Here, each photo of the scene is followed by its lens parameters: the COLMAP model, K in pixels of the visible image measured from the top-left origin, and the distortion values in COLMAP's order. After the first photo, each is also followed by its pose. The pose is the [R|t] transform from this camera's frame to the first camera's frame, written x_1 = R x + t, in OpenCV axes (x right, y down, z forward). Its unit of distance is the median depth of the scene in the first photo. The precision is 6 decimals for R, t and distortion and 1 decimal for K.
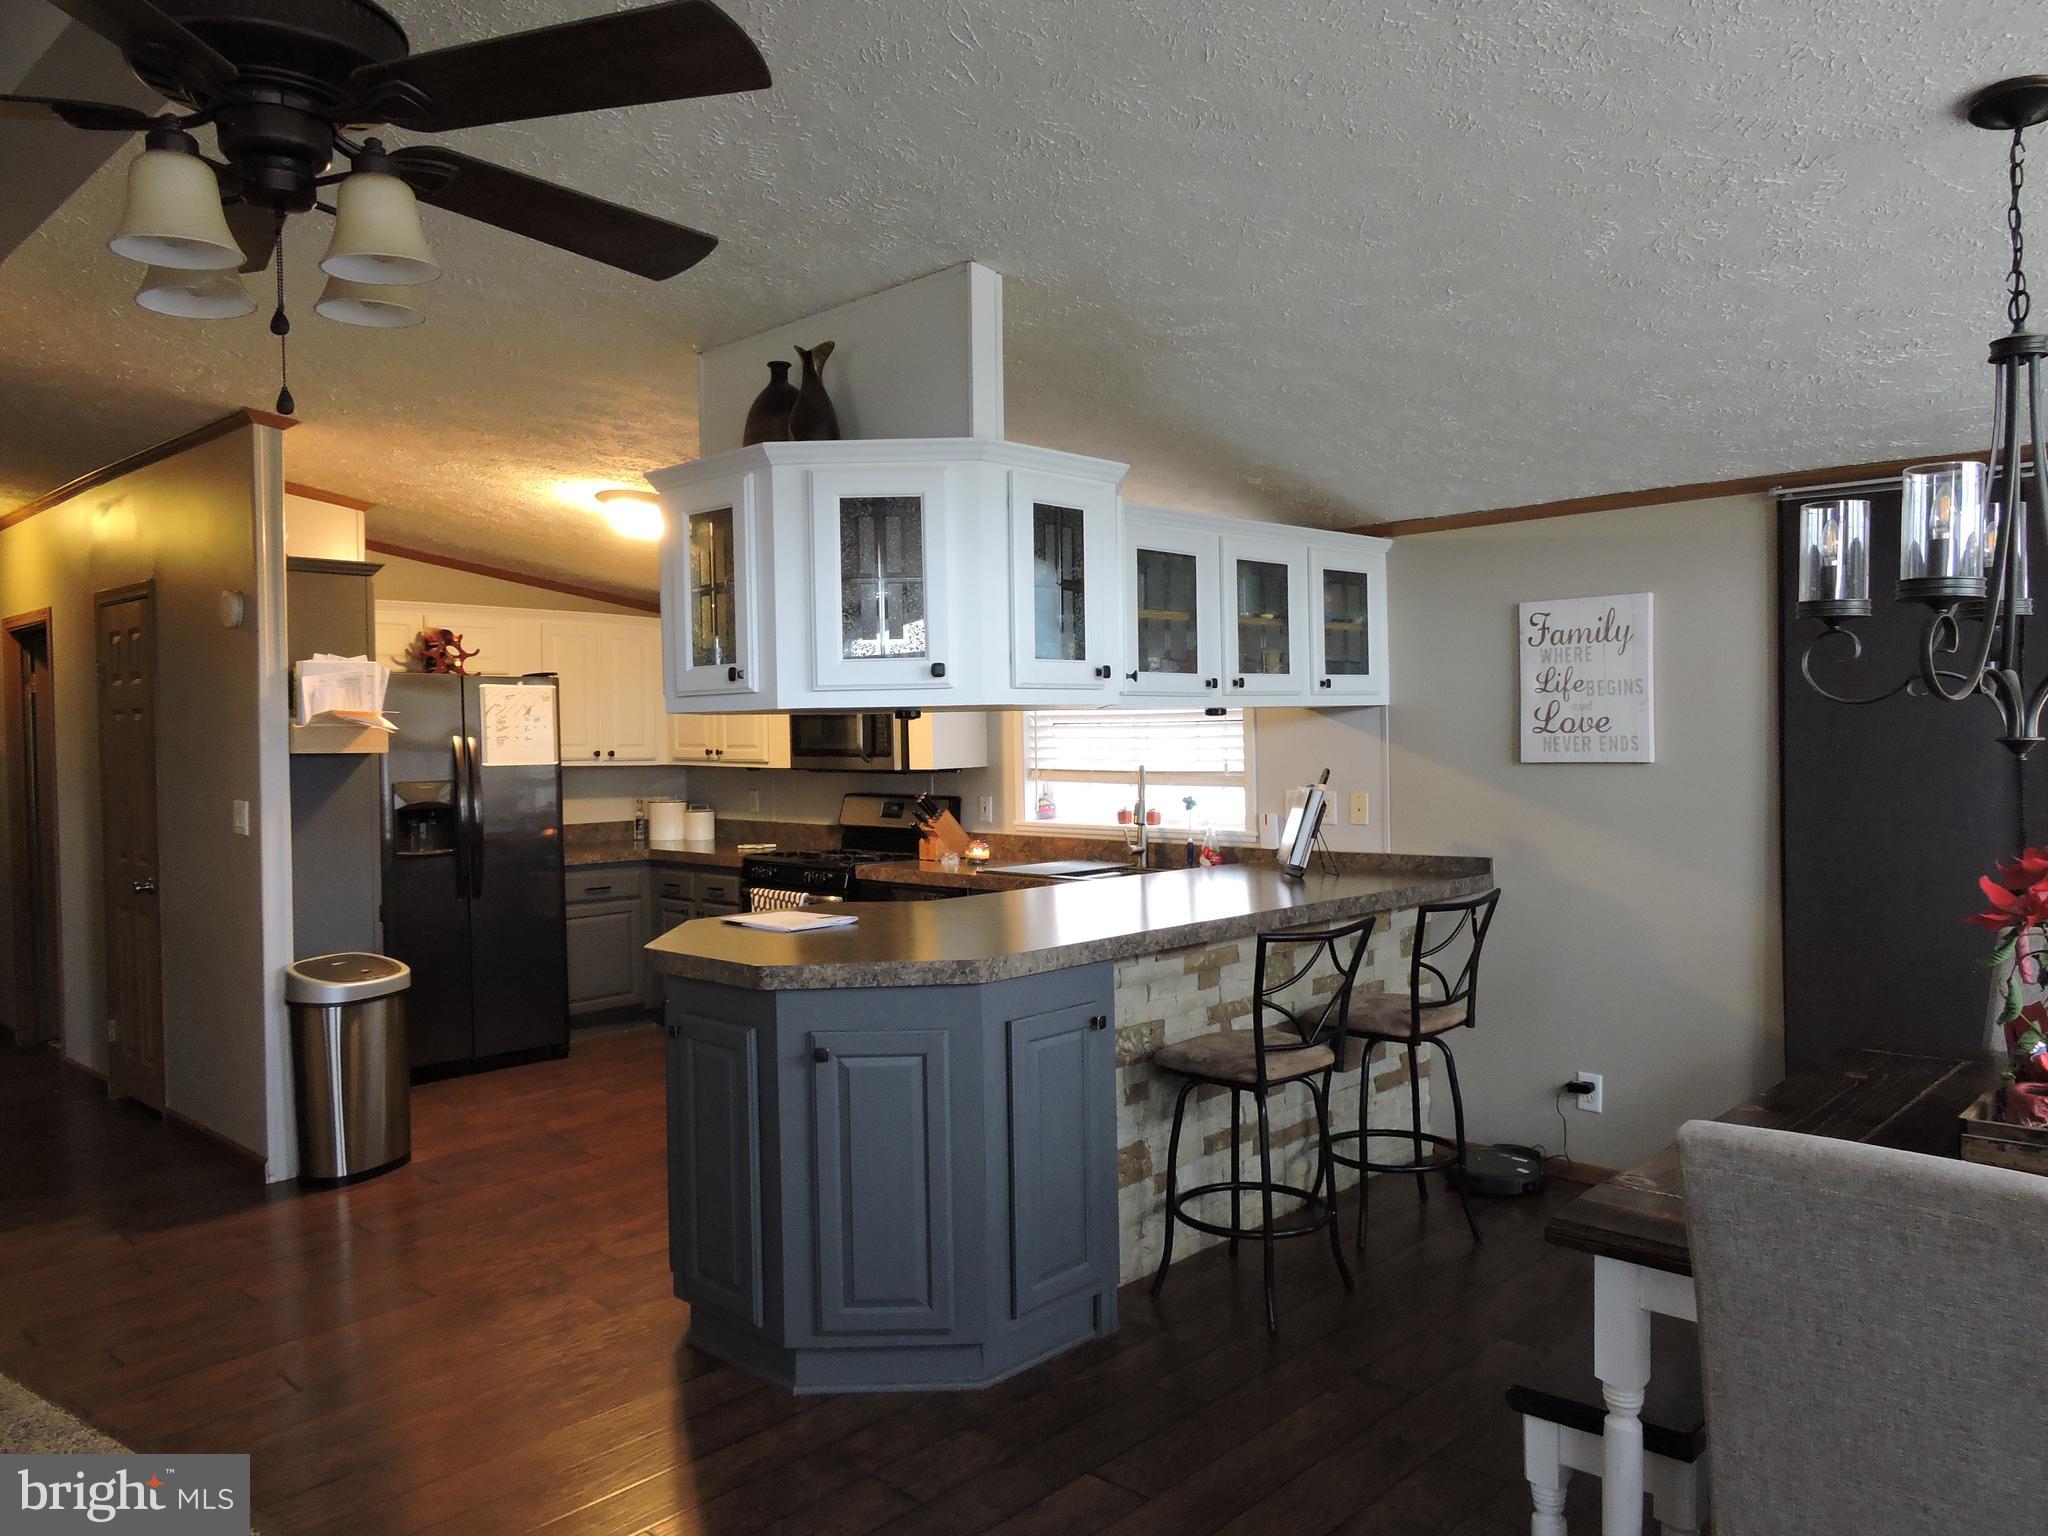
lens RADIAL K [[1444.3, 0, 1024.0], [0, 1444.3, 768.0], [0, 0, 1]] dist [-0.001127, -0.001684]
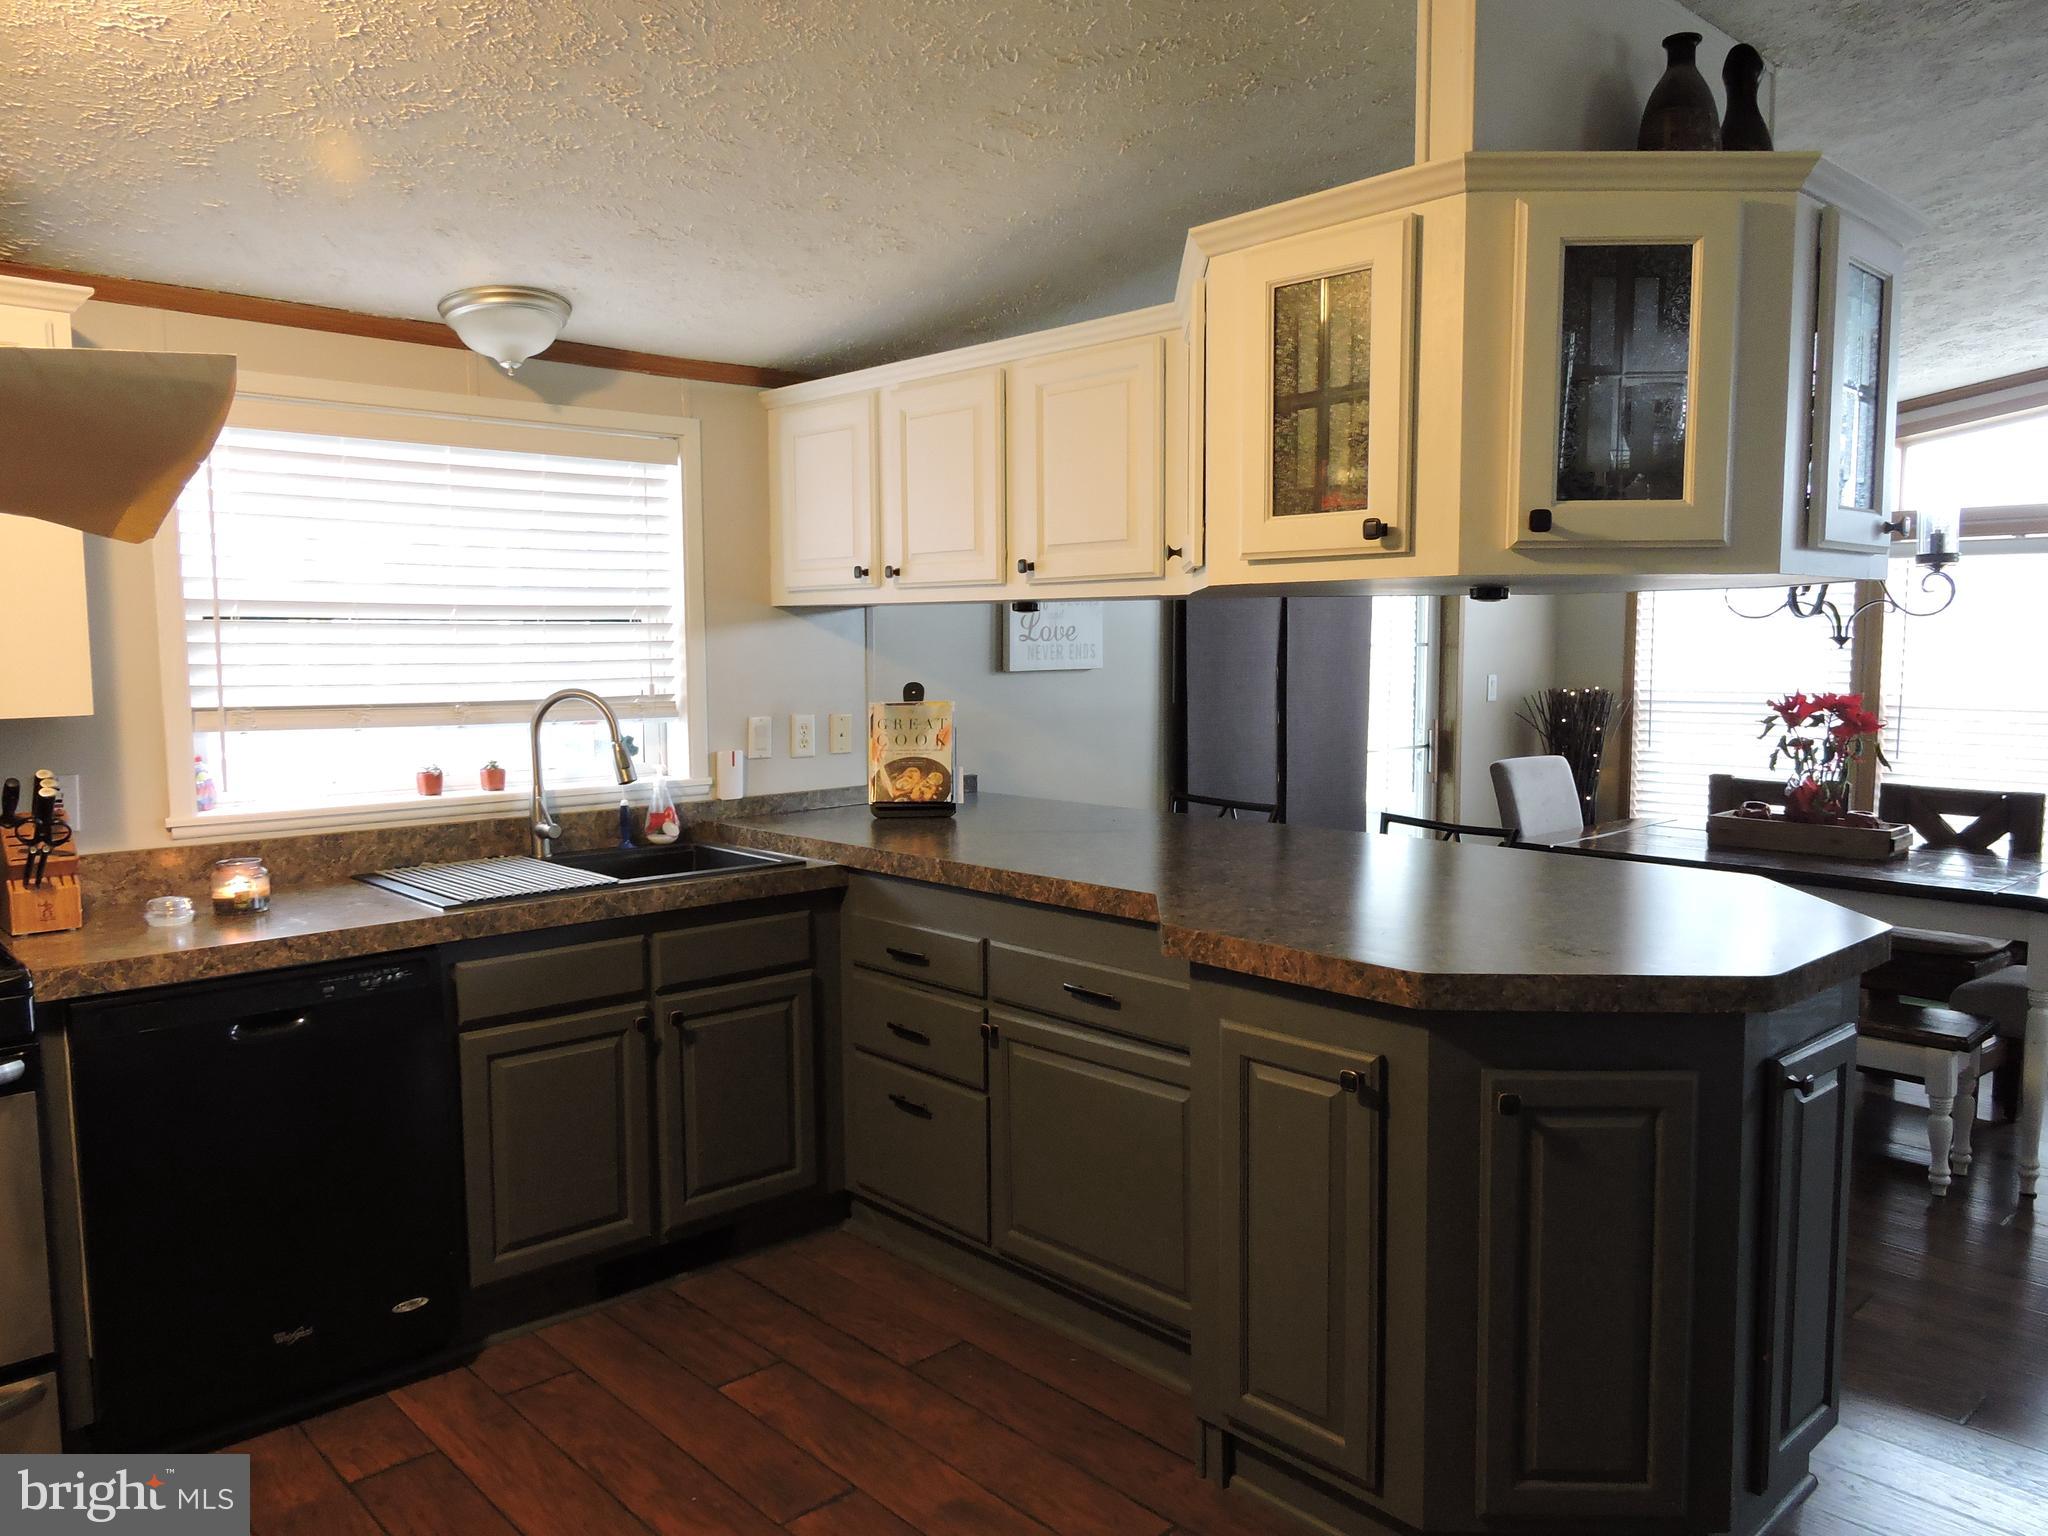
lens RADIAL K [[1471.2, 0, 1024.0], [0, 1471.2, 768.0], [0, 0, 1]] dist [-0.002999, -0.005853]
pose [[0.057279, -0.068773, 0.995987, -0.436832], [0.030938, 0.997268, 0.067082, -0.003691], [-0.997879, 0.026971, 0.059250, 0.643861]]
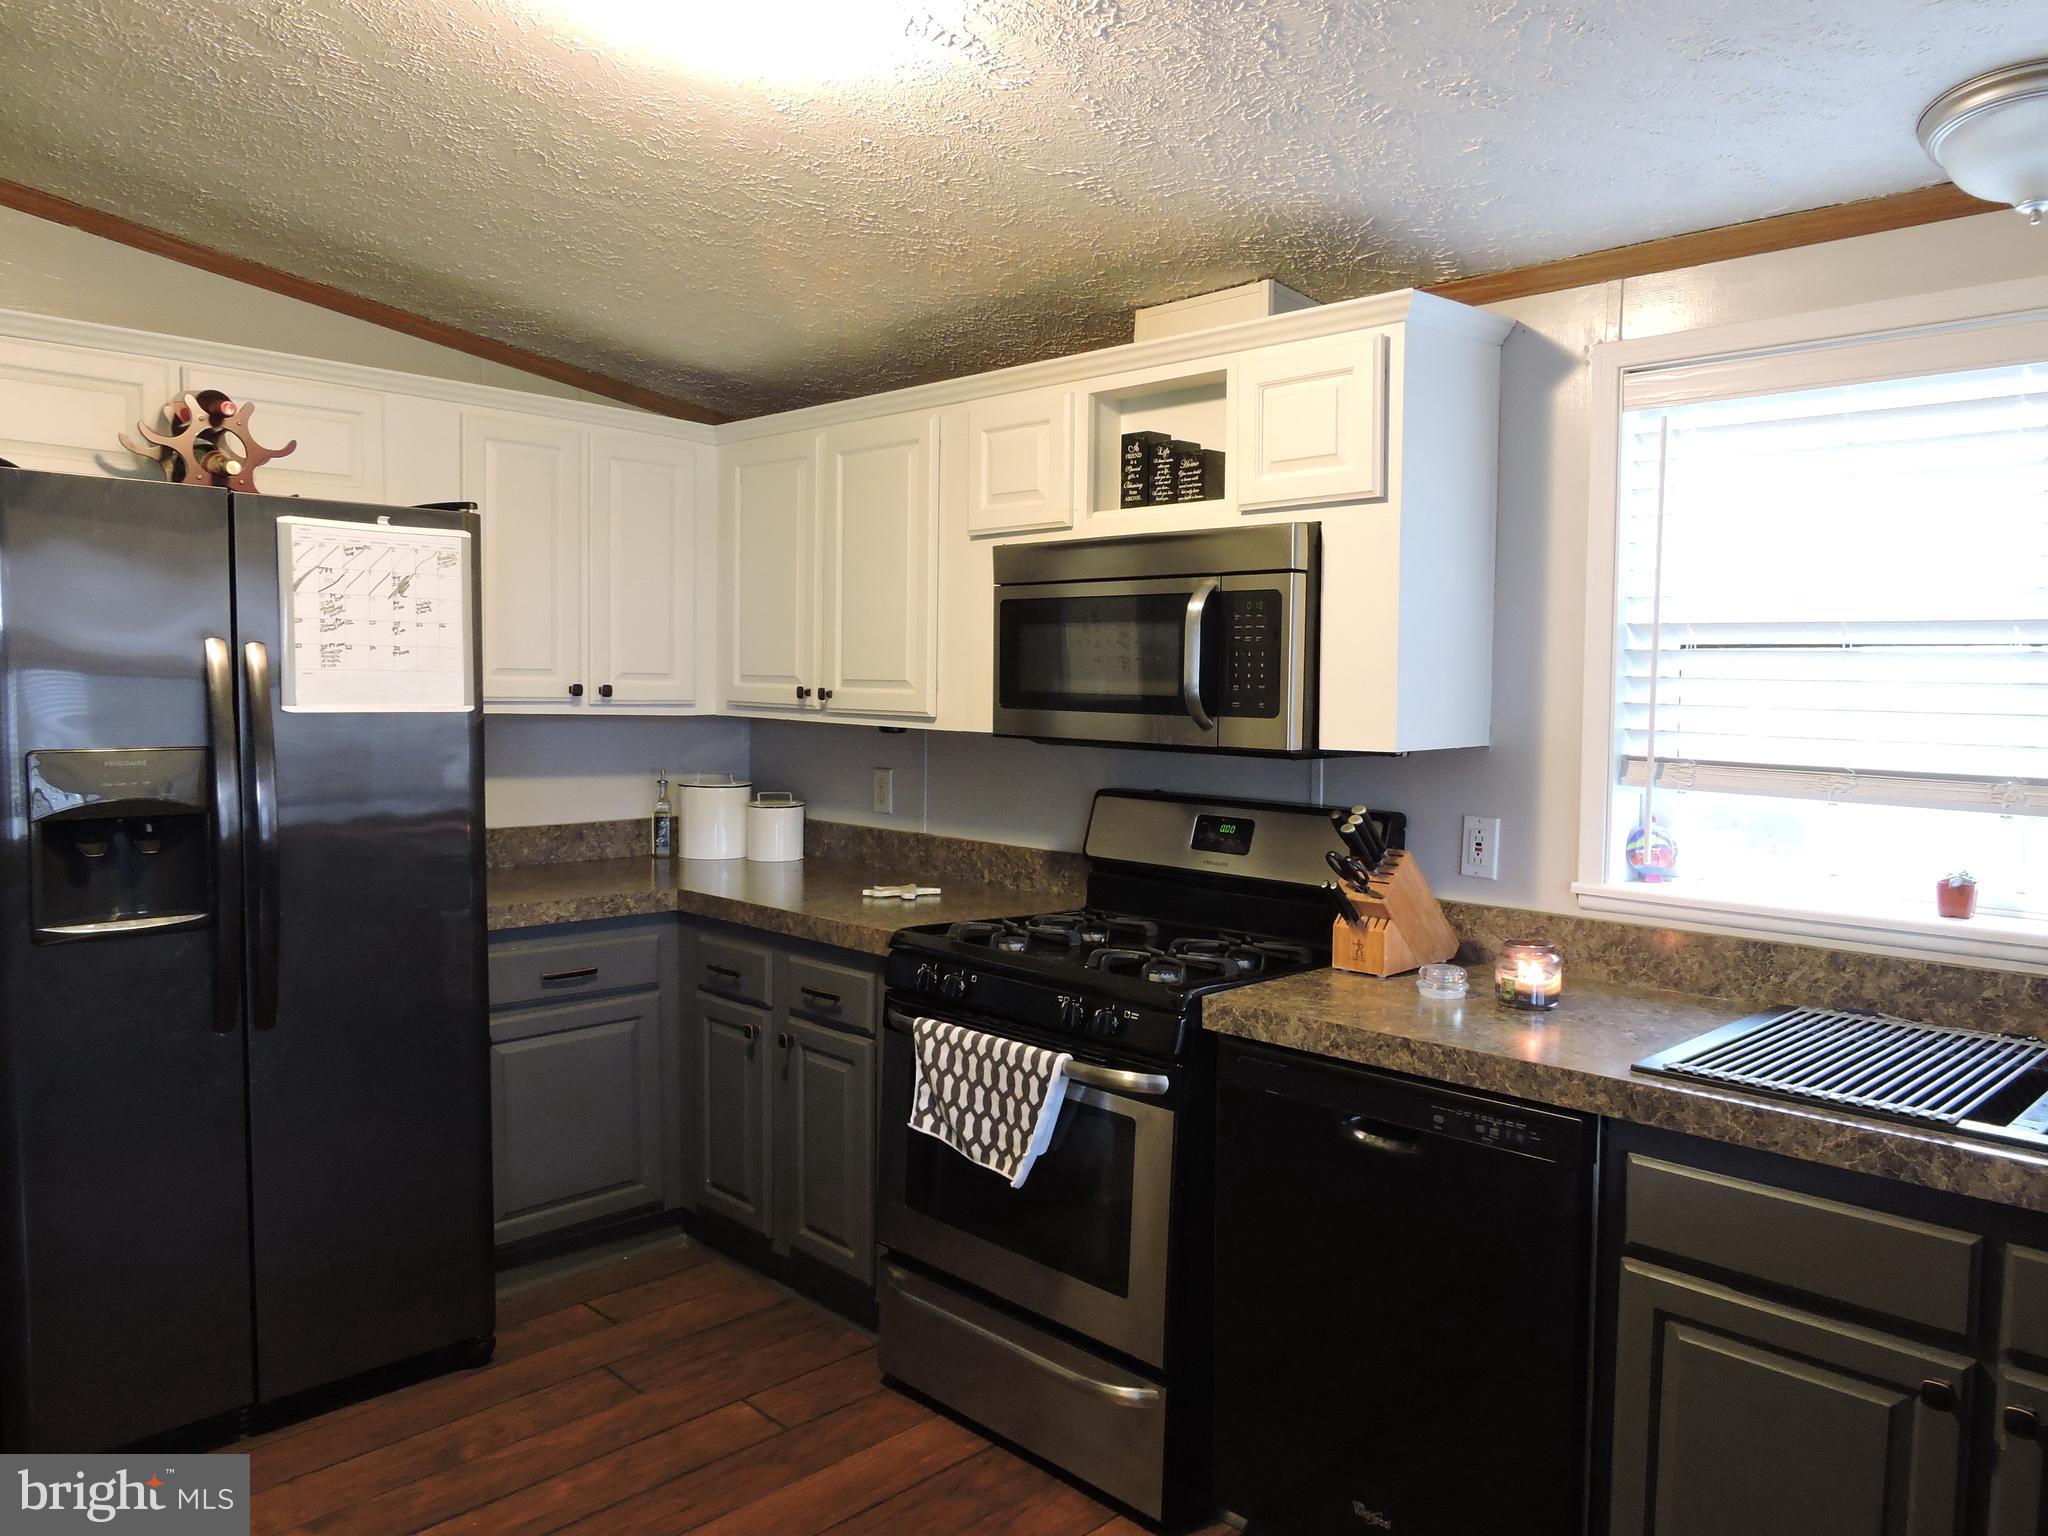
lens RADIAL K [[1471.2, 0, 1024.0], [0, 1471.2, 768.0], [0, 0, 1]] dist [-0.002999, -0.005853]
pose [[0.999315, 0.026656, -0.025664, -0.141381], [-0.025685, 0.998969, 0.037445, -0.006611], [0.026636, -0.036760, 0.998969, 0.547822]]
